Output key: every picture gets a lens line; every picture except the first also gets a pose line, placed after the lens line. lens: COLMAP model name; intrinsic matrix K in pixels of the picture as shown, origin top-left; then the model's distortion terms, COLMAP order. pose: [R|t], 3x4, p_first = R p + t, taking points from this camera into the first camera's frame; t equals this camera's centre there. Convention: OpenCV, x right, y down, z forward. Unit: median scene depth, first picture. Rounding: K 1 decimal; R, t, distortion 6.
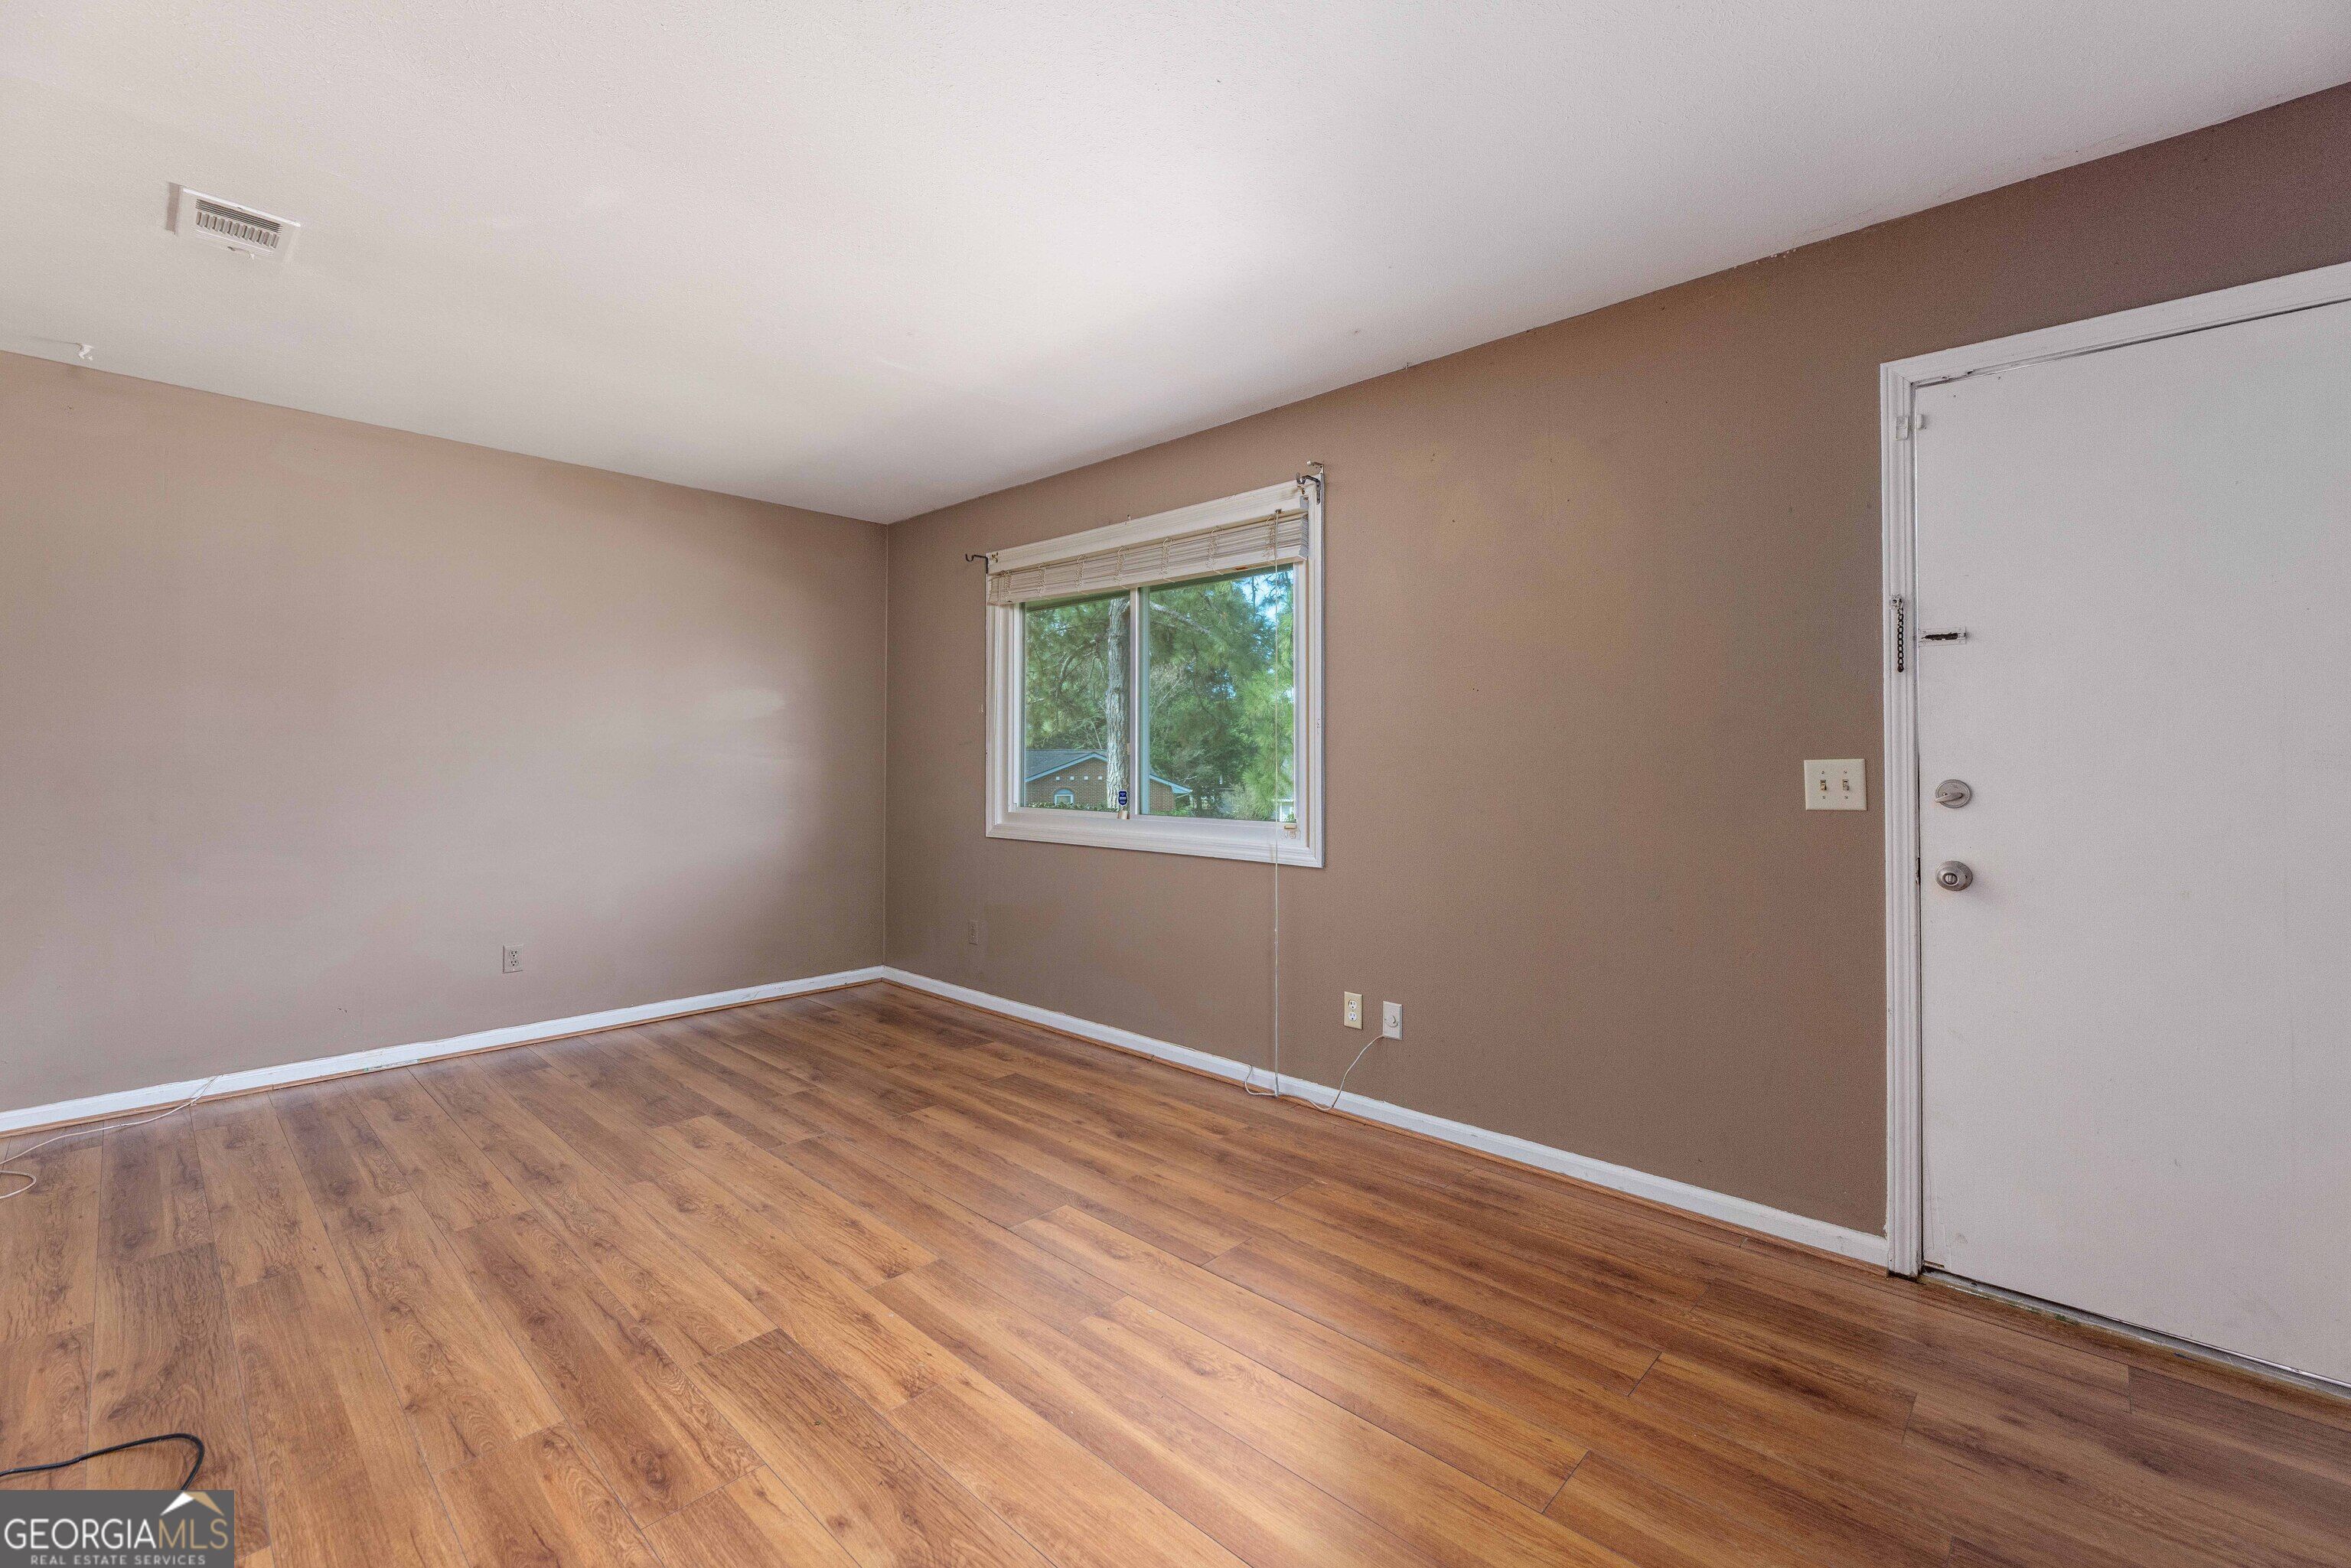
lens RADIAL K [[995.5, 0, 1197.9], [0, 995.5, 756.9], [0, 0, 1]] dist [-0.001374, -0.000307]
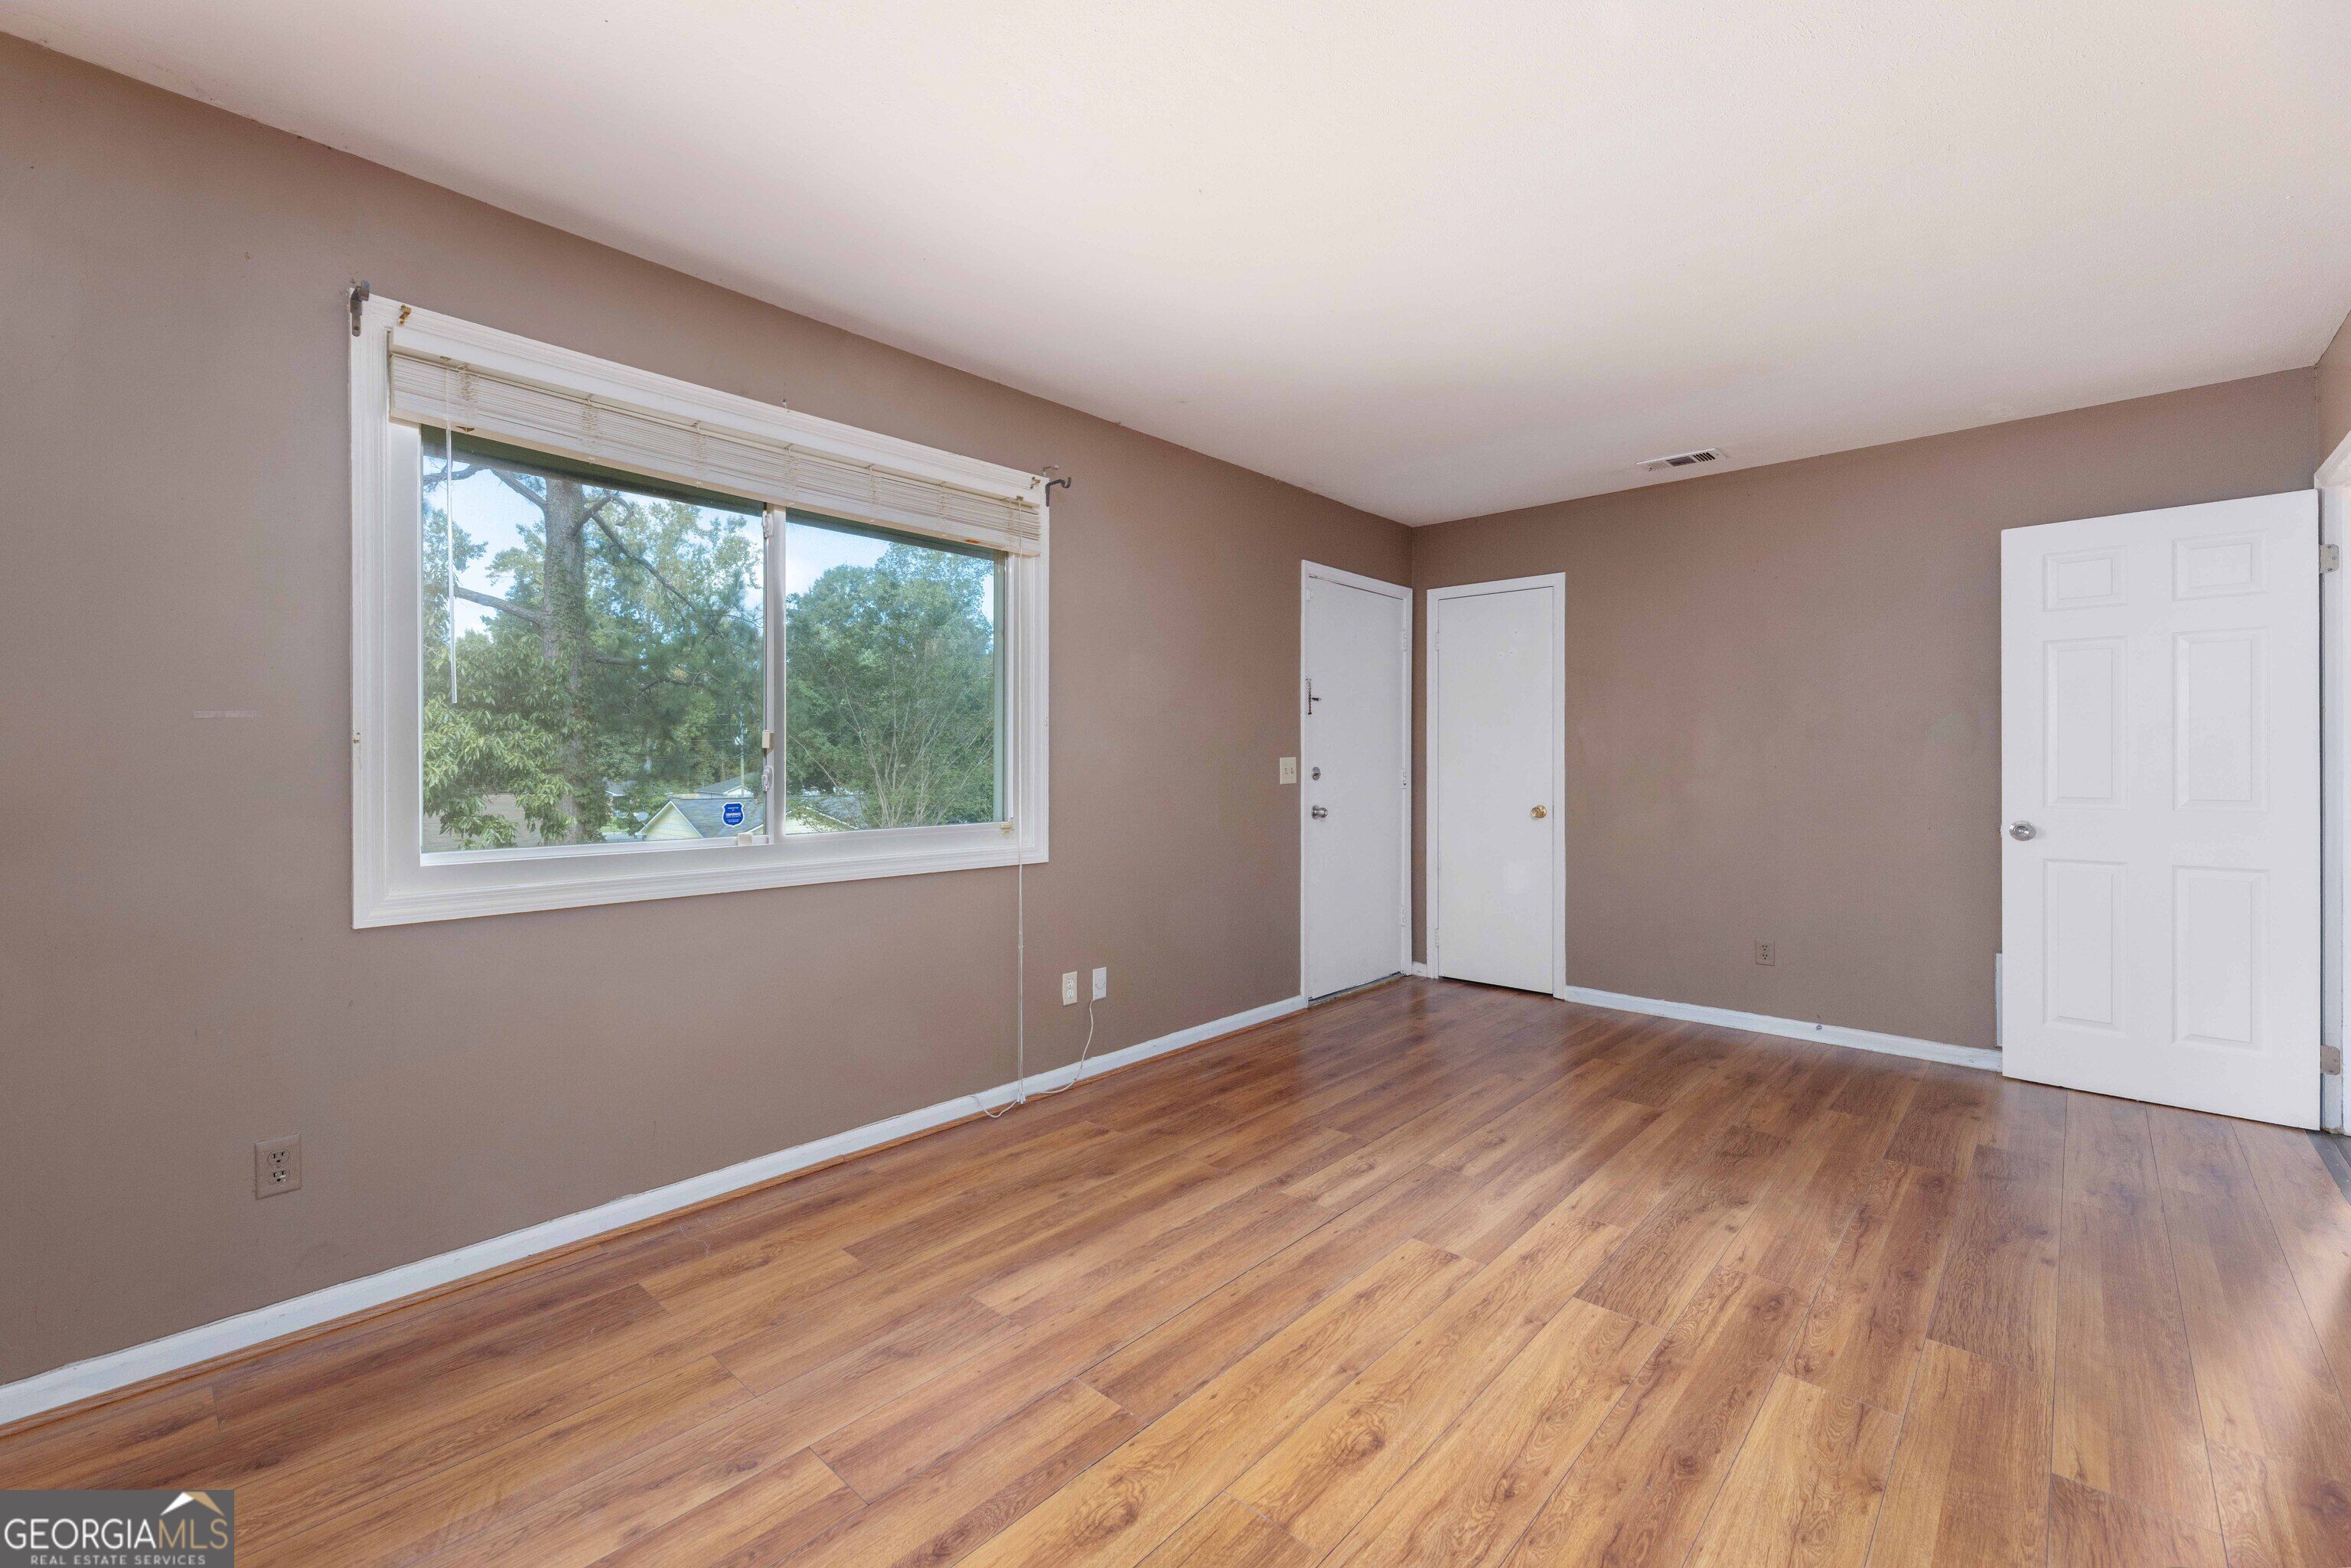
lens RADIAL K [[951.1, 0, 1192.7], [0, 951.1, 772.4], [0, 0, 1]] dist [-0.000040, -0.000176]
pose [[0.002536, -0.015617, 0.999875, -1.100550], [-0.004497, 0.999868, 0.015629, 0.003216], [-0.999987, -0.004536, 0.002465, 1.086085]]
